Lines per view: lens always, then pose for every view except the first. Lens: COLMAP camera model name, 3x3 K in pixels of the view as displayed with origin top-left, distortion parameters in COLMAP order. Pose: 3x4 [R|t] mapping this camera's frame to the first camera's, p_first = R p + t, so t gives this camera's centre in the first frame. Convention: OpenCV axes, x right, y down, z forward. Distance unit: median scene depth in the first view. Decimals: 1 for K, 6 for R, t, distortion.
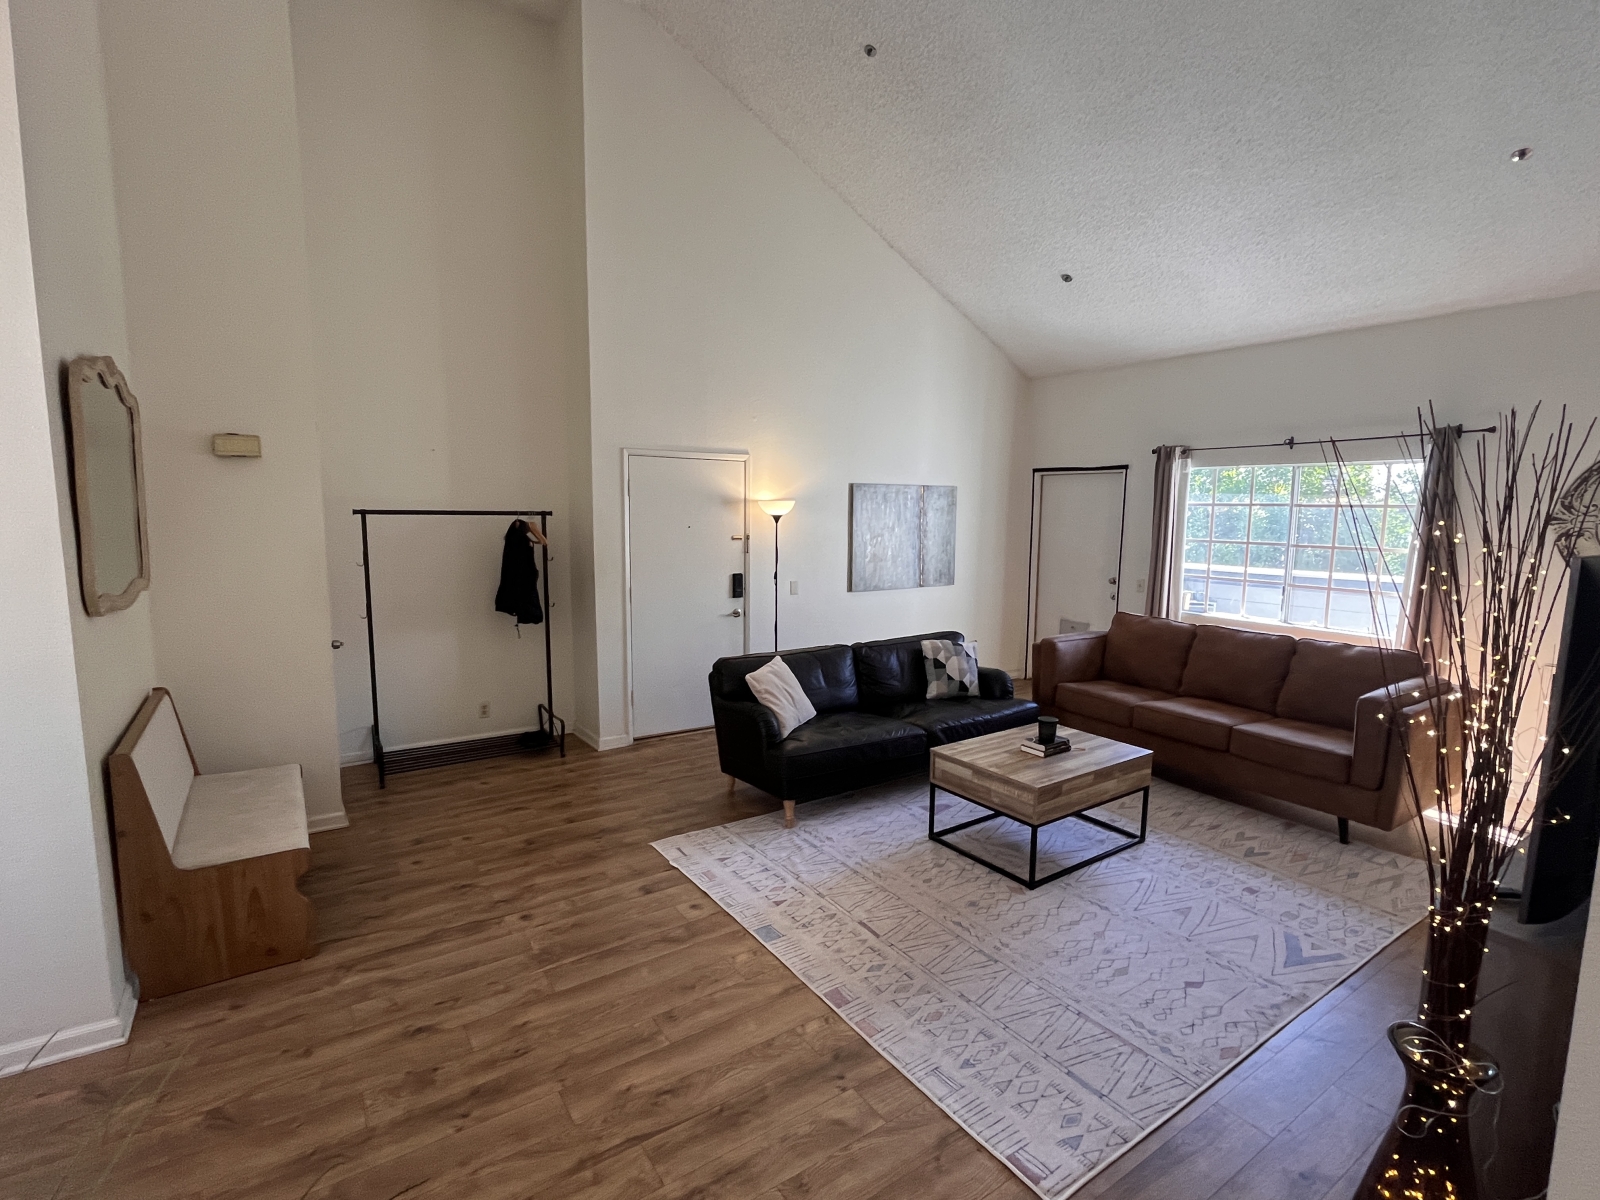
lens RADIAL K [[765.0, 0, 798.6], [0, 765.0, 598.7], [0, 0, 1]] dist [0.001010, 0.000869]
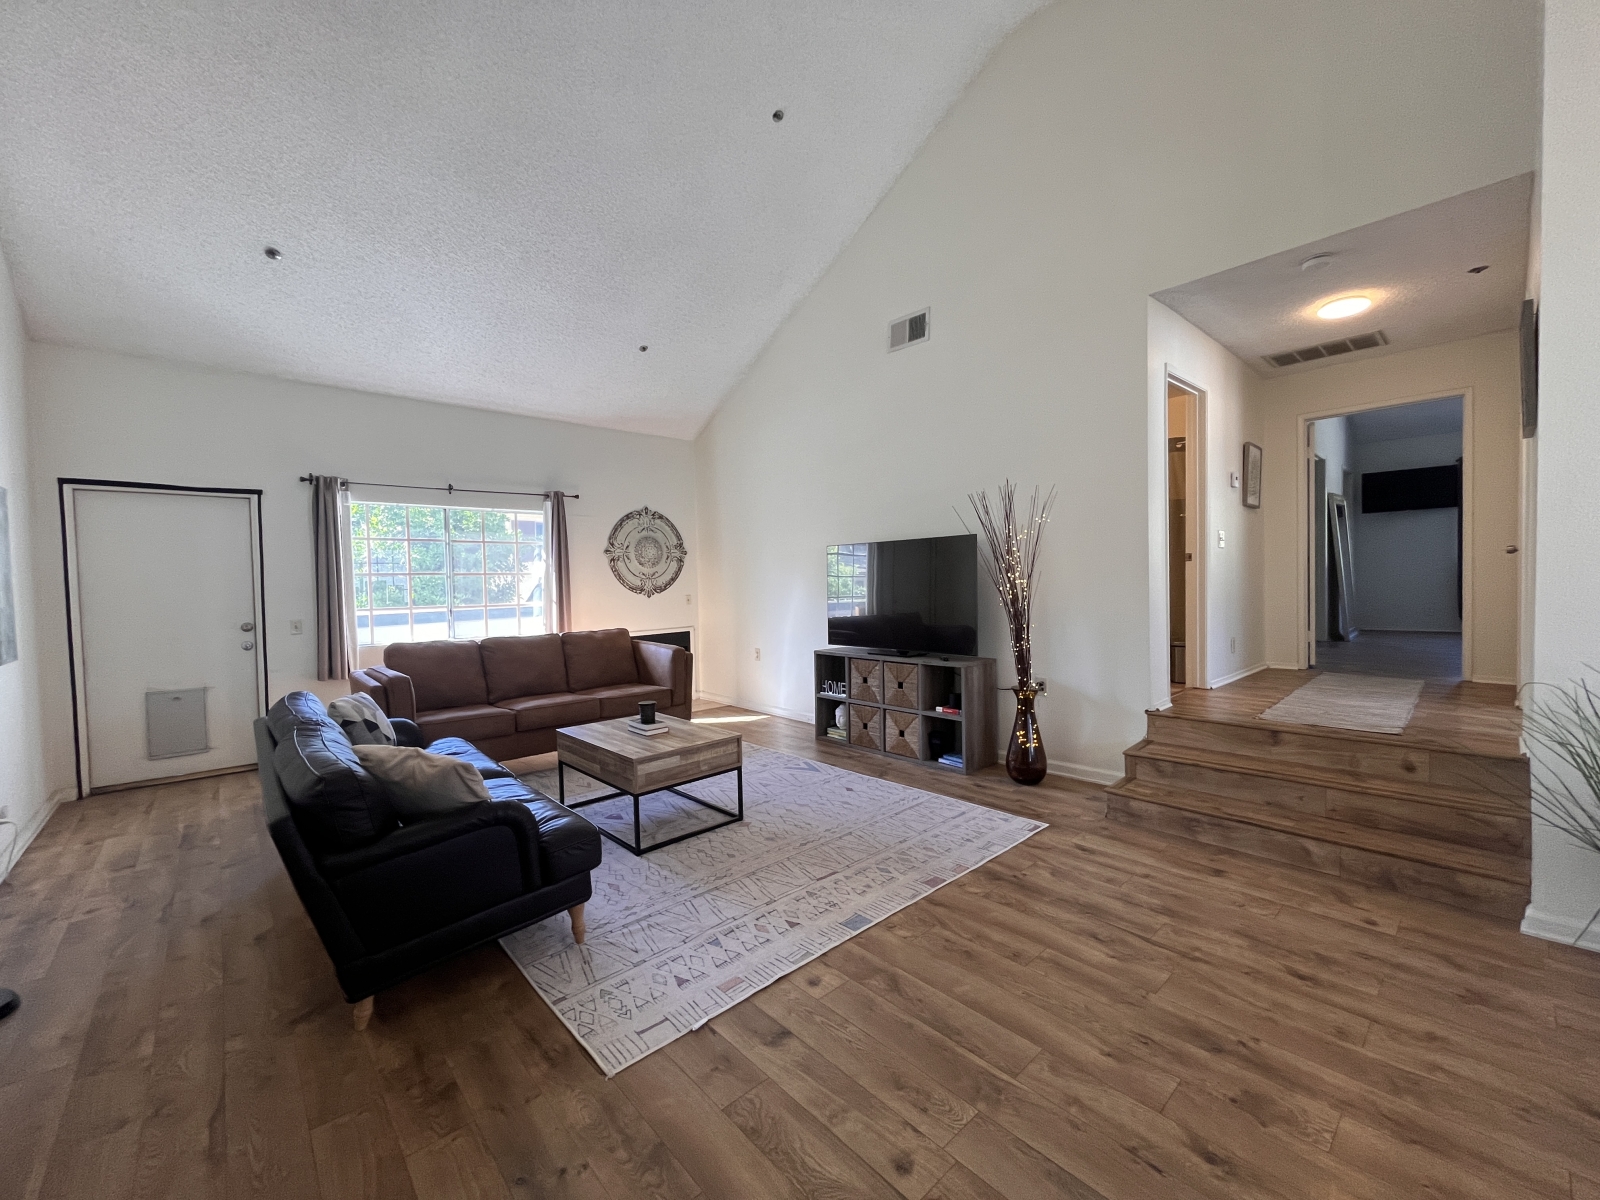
lens RADIAL K [[647.8, 0, 804.5], [0, 647.8, 599.2], [0, 0, 1]] dist [-0.001349, 0.000648]
pose [[-0.145028, -0.034607, 0.988822, -0.864127], [0.141200, 0.988435, 0.055303, -0.018085], [-0.979301, 0.147642, -0.138464, 1.176944]]
